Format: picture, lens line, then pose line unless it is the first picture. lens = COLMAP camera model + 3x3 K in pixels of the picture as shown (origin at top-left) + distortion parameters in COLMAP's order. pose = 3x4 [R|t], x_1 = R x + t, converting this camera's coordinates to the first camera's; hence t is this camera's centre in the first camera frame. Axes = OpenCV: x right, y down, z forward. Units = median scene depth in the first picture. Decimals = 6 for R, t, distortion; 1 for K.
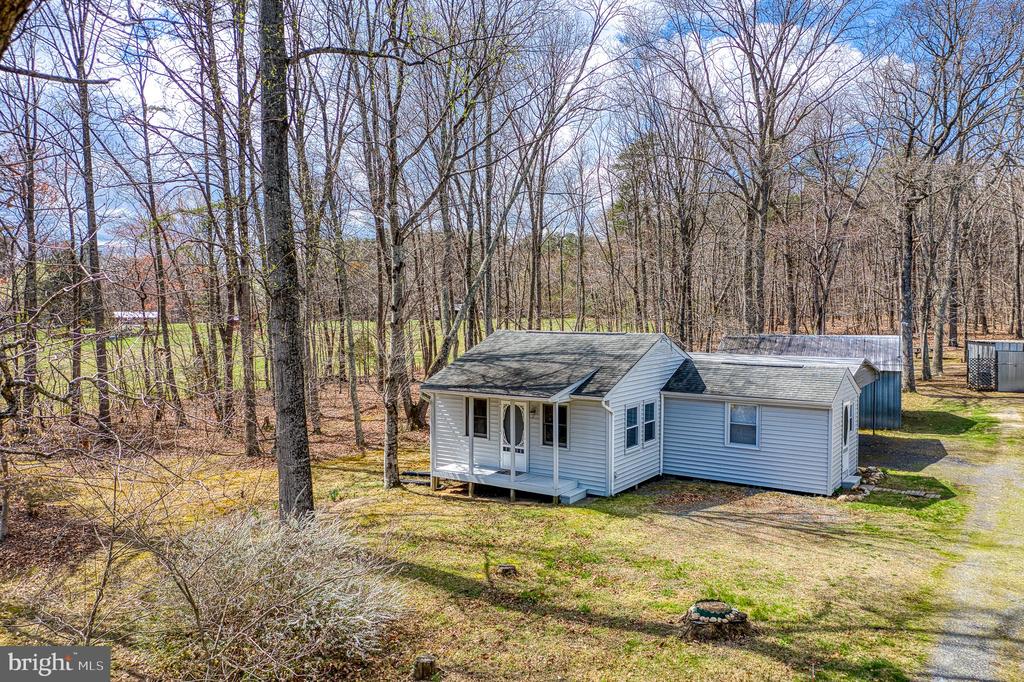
lens RADIAL K [[791.5, 0, 512.0], [0, 791.5, 341.0], [0, 0, 1]] dist [0.014696, 0.086366]
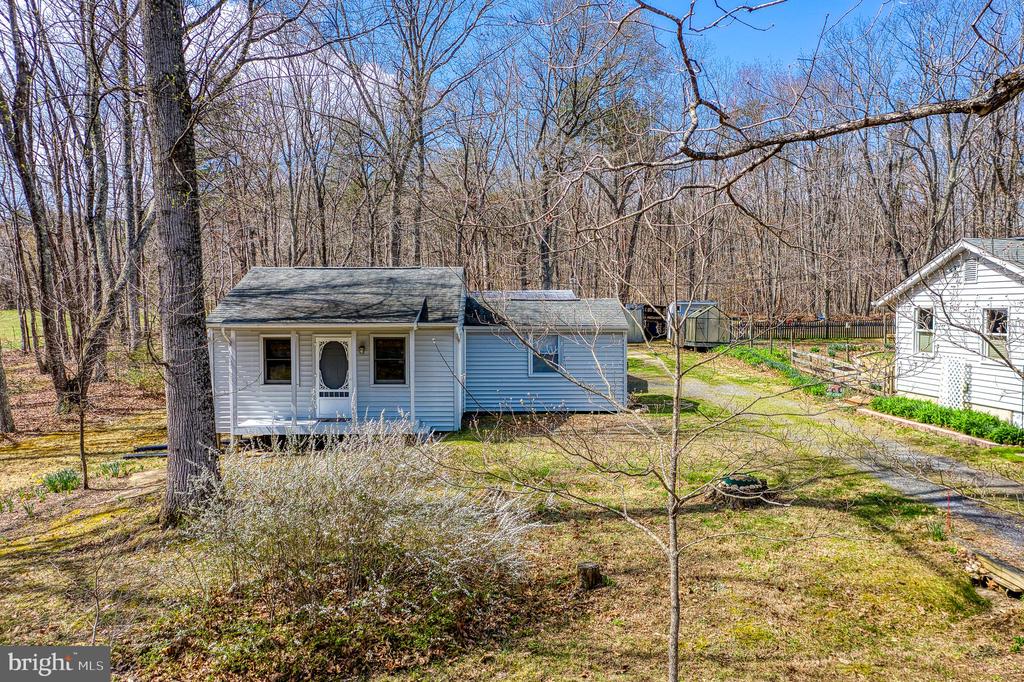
lens RADIAL K [[791.5, 0, 512.0], [0, 791.5, 341.0], [0, 0, 1]] dist [0.014696, 0.086366]
pose [[0.823931, -0.028229, 0.565986, -0.335486], [0.029950, 0.999532, 0.006253, 0.082251], [-0.565898, 0.011799, 0.824391, 0.181553]]
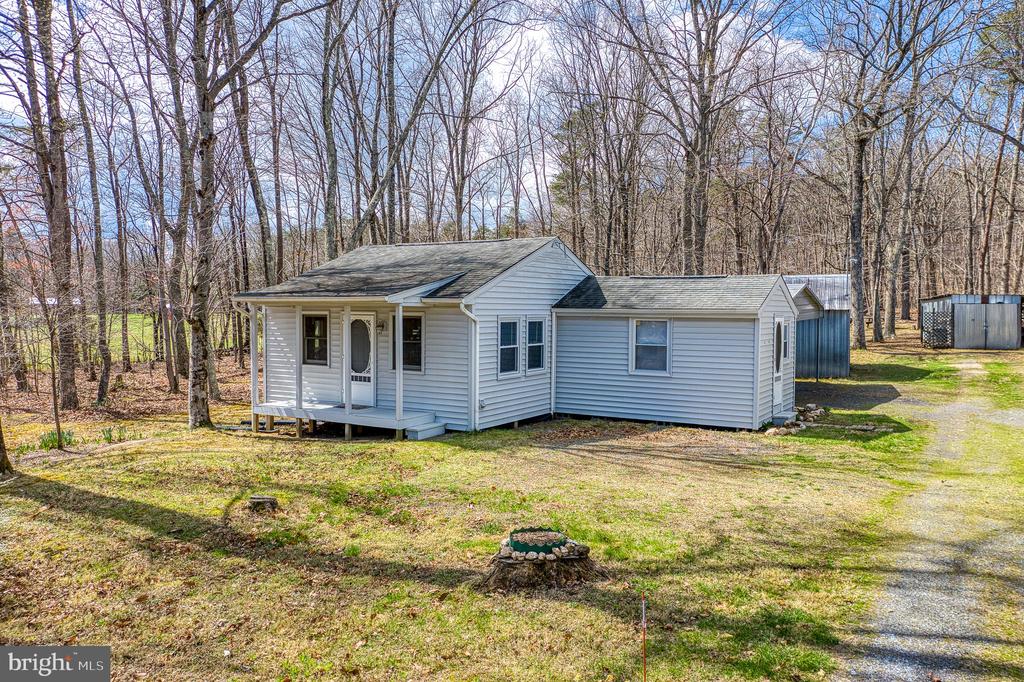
lens RADIAL K [[791.5, 0, 512.0], [0, 791.5, 341.0], [0, 0, 1]] dist [0.014696, 0.086366]
pose [[0.998896, 0.003542, 0.046843, 0.118862], [-0.003270, 0.999977, -0.005876, 0.108076], [-0.046863, 0.005717, 0.998885, 0.225262]]
